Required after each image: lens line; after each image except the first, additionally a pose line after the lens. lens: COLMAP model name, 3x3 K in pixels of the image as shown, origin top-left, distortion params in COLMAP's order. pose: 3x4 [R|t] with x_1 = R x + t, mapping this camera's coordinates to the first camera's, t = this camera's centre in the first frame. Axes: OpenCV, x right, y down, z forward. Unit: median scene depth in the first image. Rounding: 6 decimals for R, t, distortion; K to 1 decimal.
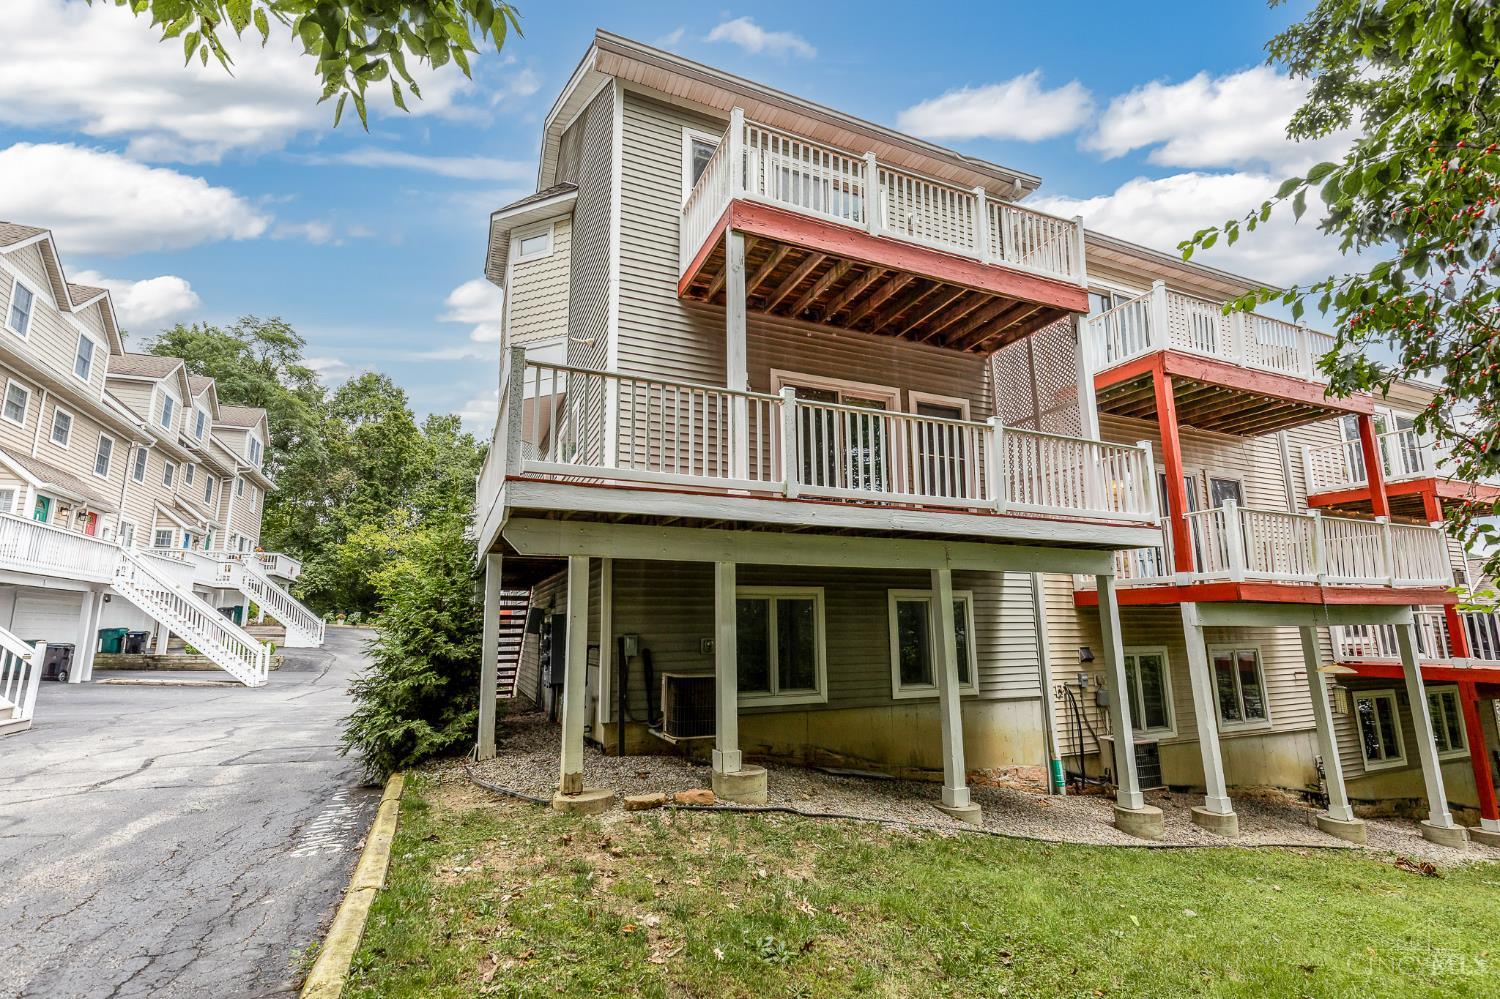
lens RADIAL K [[675.2, 0, 749.4], [0, 675.2, 505.1], [0, 0, 1]] dist [-0.000302, -0.000754]
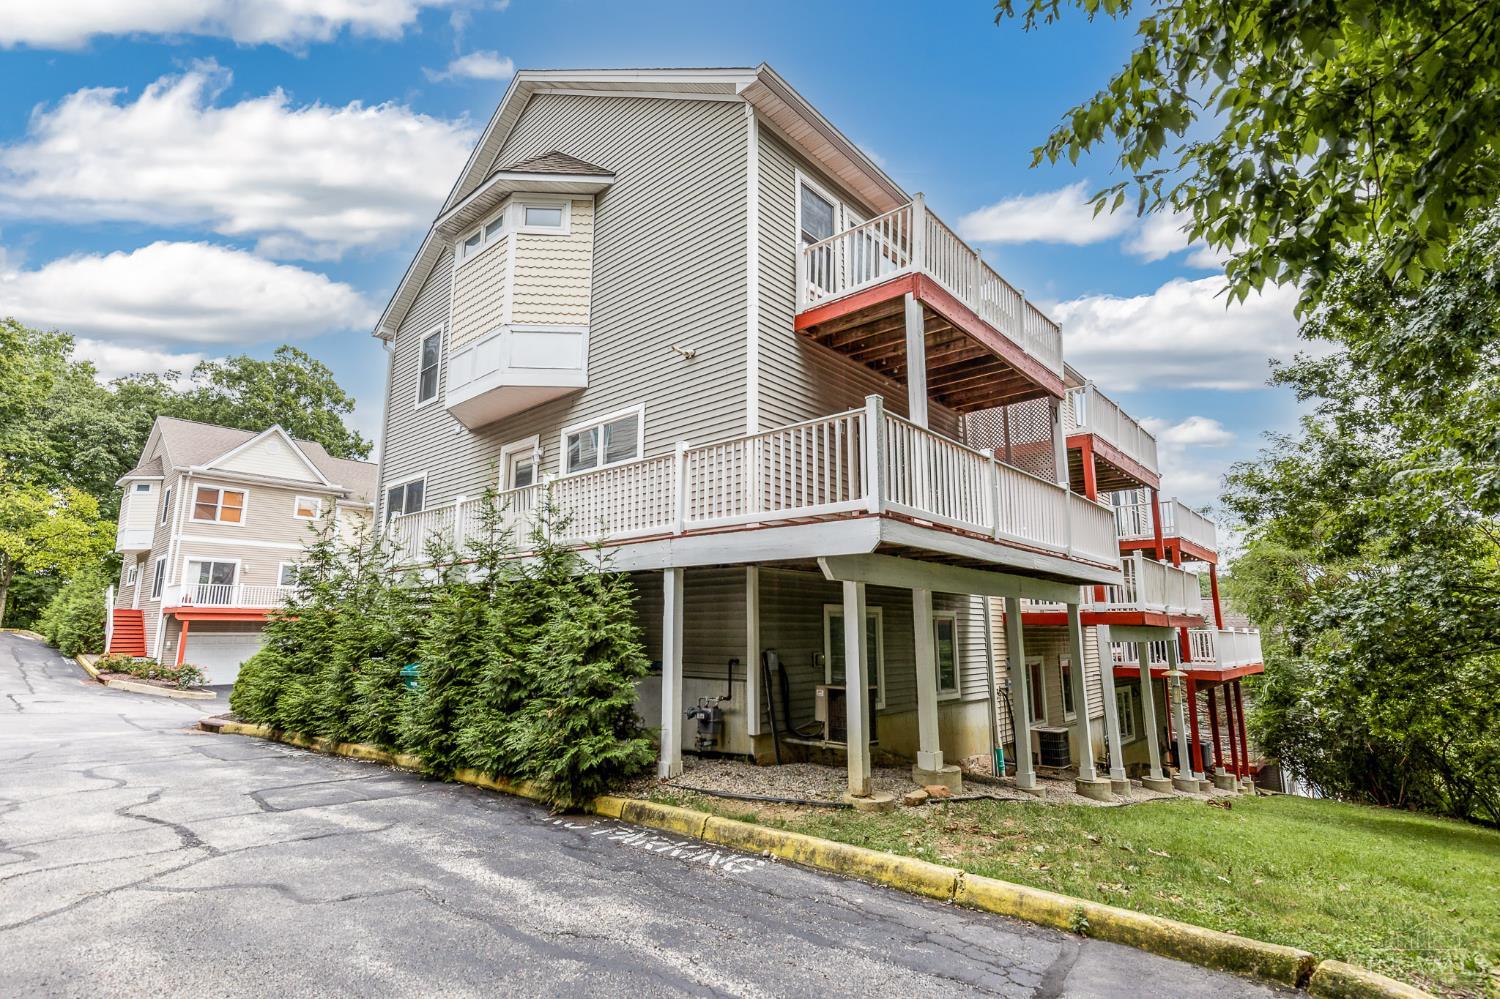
lens RADIAL K [[706.5, 0, 748.3], [0, 706.5, 500.6], [0, 0, 1]] dist [-0.009972, -0.000313]
pose [[0.906698, 0.088474, 0.412396, -0.561110], [-0.087358, 0.995943, -0.021601, -0.009759], [-0.412634, -0.016440, 0.910748, 0.014414]]
